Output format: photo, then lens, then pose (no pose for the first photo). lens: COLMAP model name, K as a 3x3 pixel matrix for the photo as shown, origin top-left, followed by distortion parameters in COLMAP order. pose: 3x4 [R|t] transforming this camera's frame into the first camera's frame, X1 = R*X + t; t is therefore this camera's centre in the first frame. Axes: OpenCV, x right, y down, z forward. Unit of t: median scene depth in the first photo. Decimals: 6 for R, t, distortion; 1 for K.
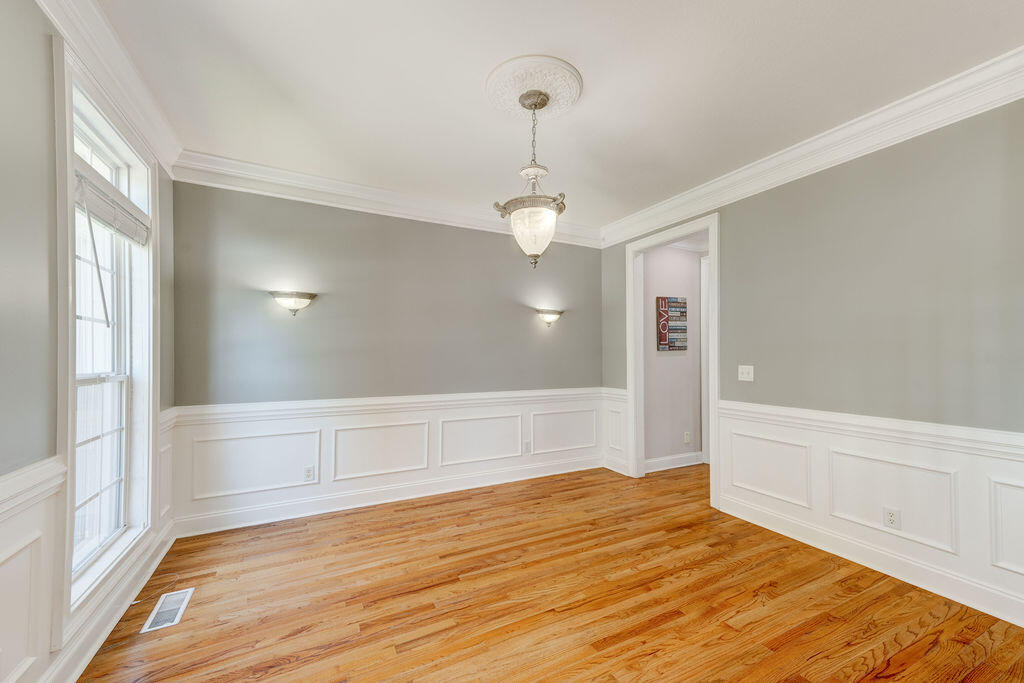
lens RADIAL K [[399.4, 0, 511.0], [0, 399.4, 348.9], [0, 0, 1]] dist [0.016982, 0.000276]
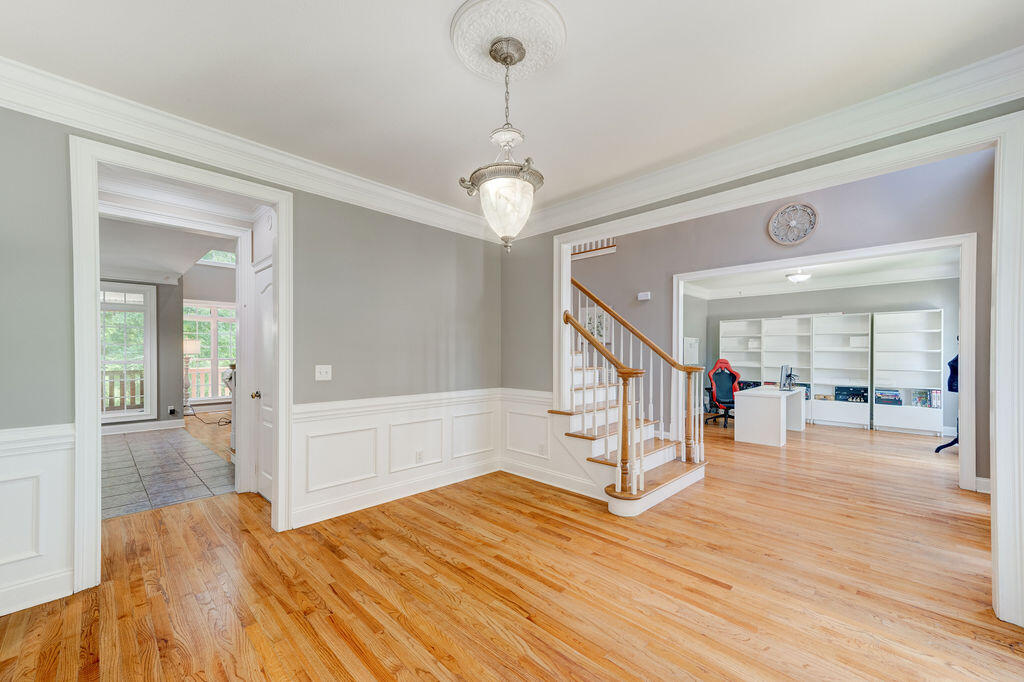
lens RADIAL K [[399.4, 0, 524.2], [0, 399.4, 356.0], [0, 0, 1]] dist [0.016982, 0.000276]
pose [[-0.320315, -0.003963, 0.947303, -0.590765], [-0.012193, 0.999926, 0.000061, 0.014794], [-0.947232, -0.011531, -0.320340, 0.973705]]
